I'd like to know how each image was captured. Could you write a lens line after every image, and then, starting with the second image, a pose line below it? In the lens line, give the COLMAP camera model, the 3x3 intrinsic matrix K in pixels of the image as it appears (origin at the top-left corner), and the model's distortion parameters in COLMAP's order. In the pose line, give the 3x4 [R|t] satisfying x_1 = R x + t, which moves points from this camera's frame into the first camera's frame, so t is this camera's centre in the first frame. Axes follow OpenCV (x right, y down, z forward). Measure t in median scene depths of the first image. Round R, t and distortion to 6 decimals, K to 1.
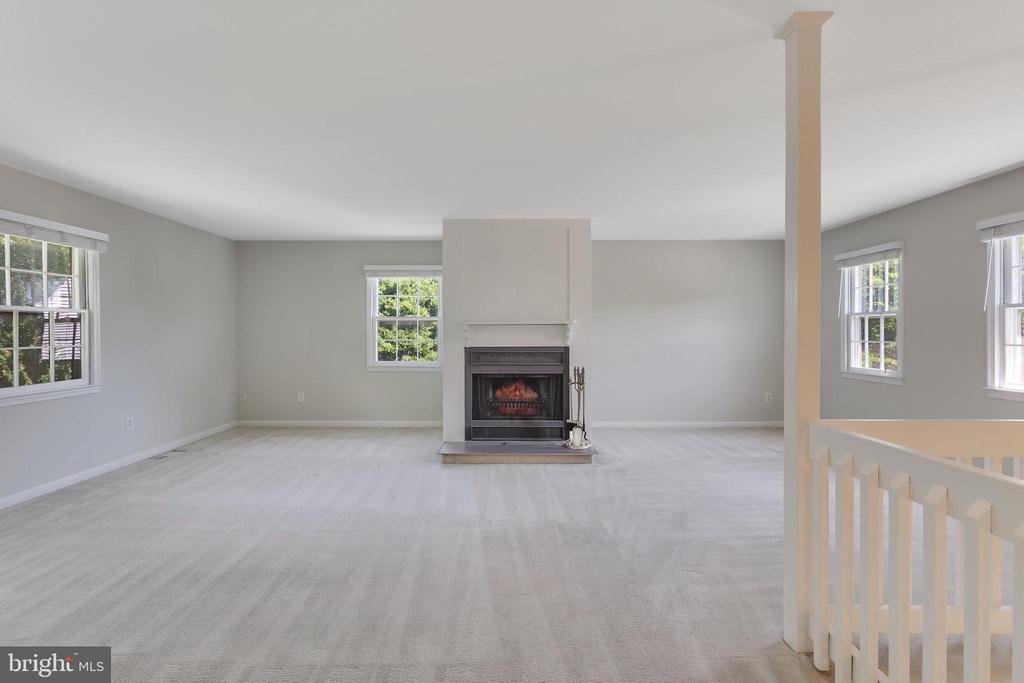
lens RADIAL K [[479.5, 0, 511.3], [0, 479.5, 330.4], [0, 0, 1]] dist [0.002637, 0.000217]
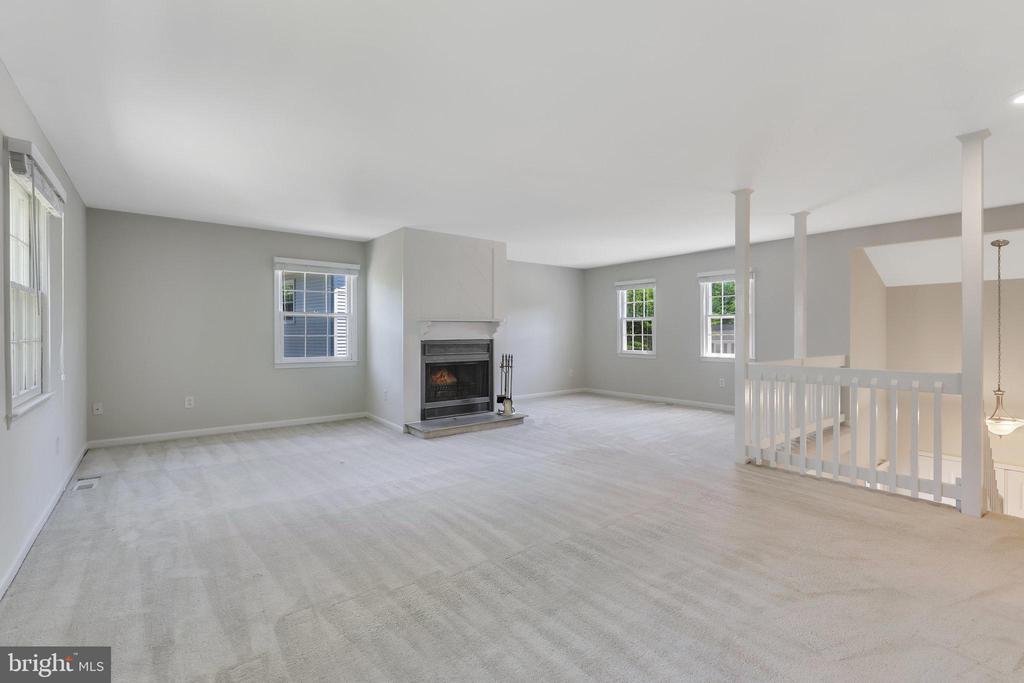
lens RADIAL K [[457.7, 0, 519.5], [0, 457.7, 331.0], [0, 0, 1]] dist [0.000871, -0.000045]
pose [[0.781802, 0.002599, 0.623521, -0.599464], [-0.001811, 0.999997, -0.001897, 0.013727], [-0.623524, 0.000354, 0.781804, -0.015017]]
